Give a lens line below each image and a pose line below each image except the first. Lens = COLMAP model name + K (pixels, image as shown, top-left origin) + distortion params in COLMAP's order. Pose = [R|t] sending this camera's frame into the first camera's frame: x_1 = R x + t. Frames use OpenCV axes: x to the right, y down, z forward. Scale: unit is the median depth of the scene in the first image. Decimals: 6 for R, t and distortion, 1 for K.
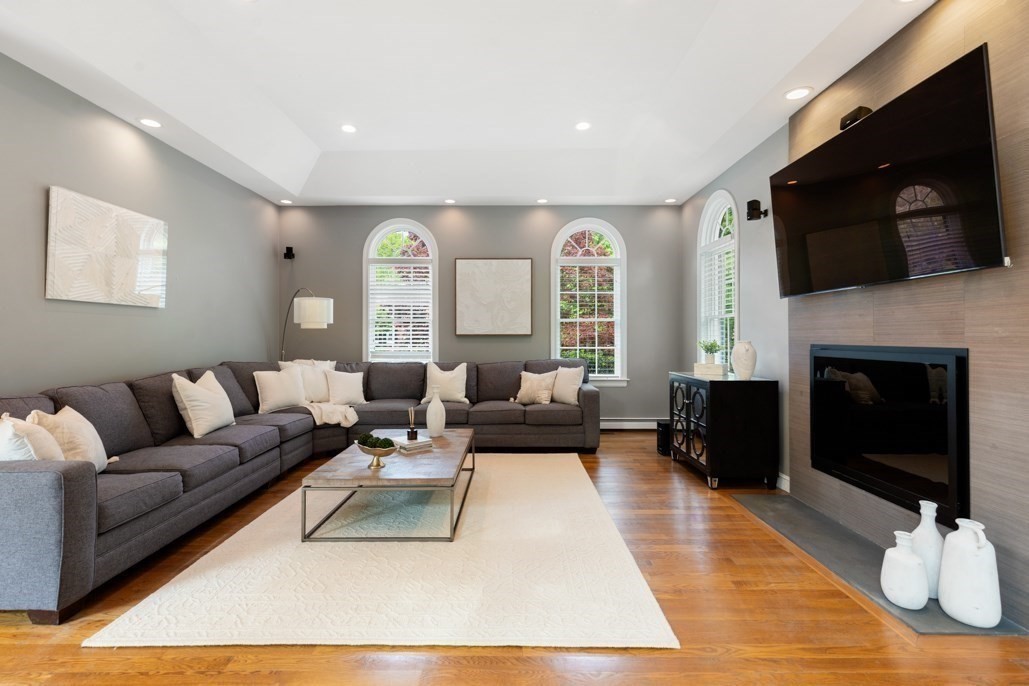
lens RADIAL K [[470.8, 0, 512.0], [0, 470.8, 335.0], [0, 0, 1]] dist [0.003797, 0.000055]
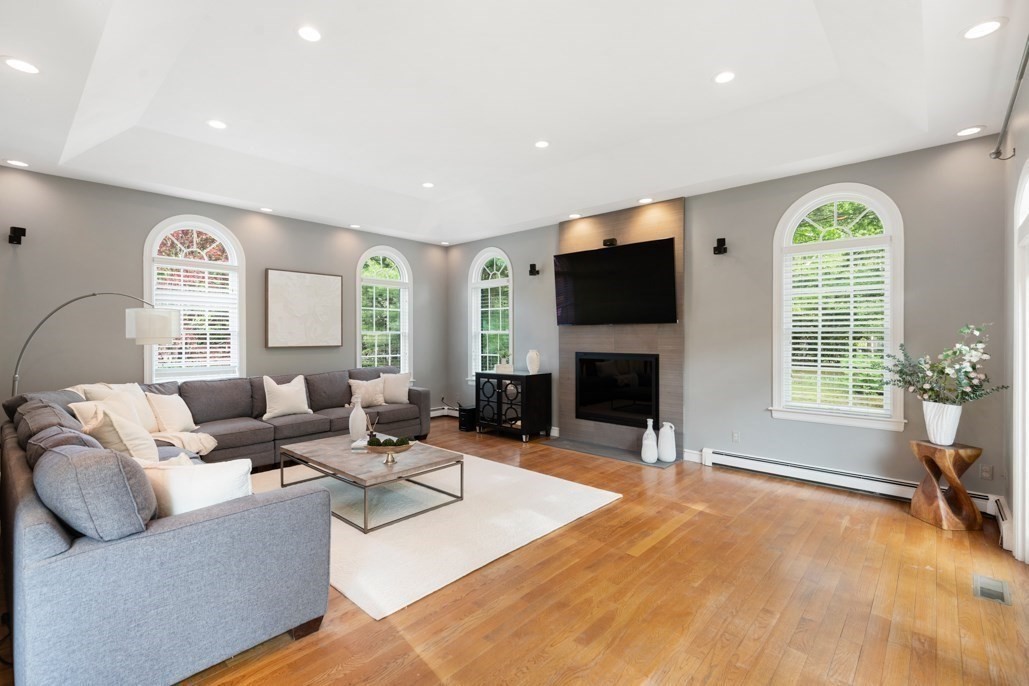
lens RADIAL K [[461.2, 0, 514.4], [0, 461.2, 336.4], [0, 0, 1]] dist [0.003901, -0.000336]
pose [[0.673214, -0.000897, 0.739447, -0.714393], [-0.000470, 0.999999, 0.001641, -0.035917], [-0.739448, -0.001452, 0.673213, -0.029545]]
